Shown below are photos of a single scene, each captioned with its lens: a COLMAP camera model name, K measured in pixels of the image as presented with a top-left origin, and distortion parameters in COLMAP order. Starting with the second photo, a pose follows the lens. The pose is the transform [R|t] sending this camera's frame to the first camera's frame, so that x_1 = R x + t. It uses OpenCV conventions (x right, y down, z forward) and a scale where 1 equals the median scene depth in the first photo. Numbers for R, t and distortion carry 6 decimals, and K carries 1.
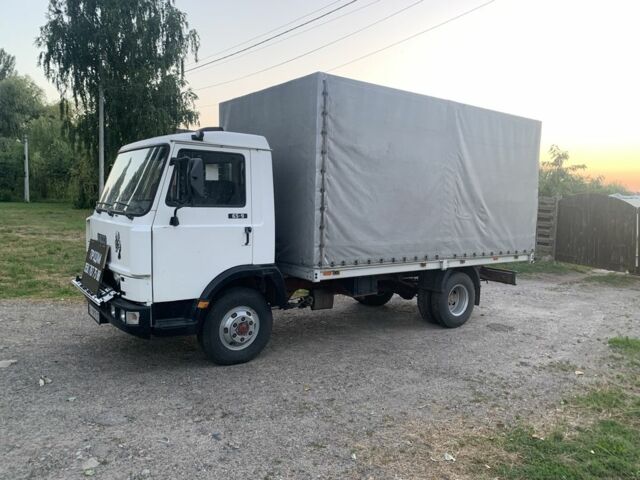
lens RADIAL K [[434.8, 0, 320.0], [0, 434.8, 240.0], [0, 0, 1]] dist [0.005942, -0.000182]
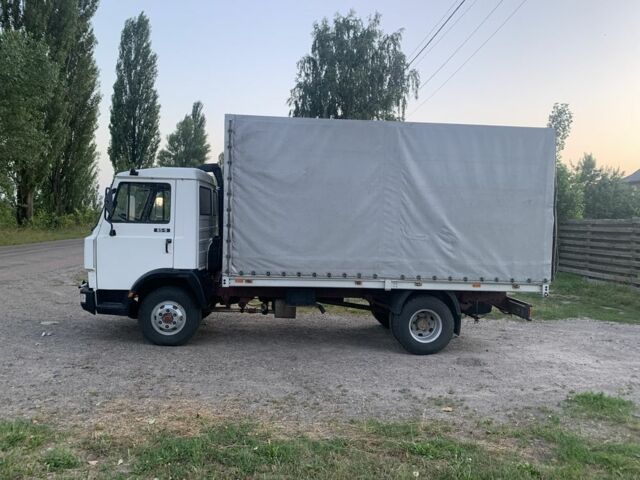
lens RADIAL K [[434.8, 0, 320.0], [0, 434.8, 240.0], [0, 0, 1]] dist [0.005942, -0.000182]
pose [[0.872584, 0.014475, -0.488249, 0.773680], [-0.049023, 0.997109, -0.058050, 0.024238], [0.485997, 0.074589, 0.870772, 0.078214]]
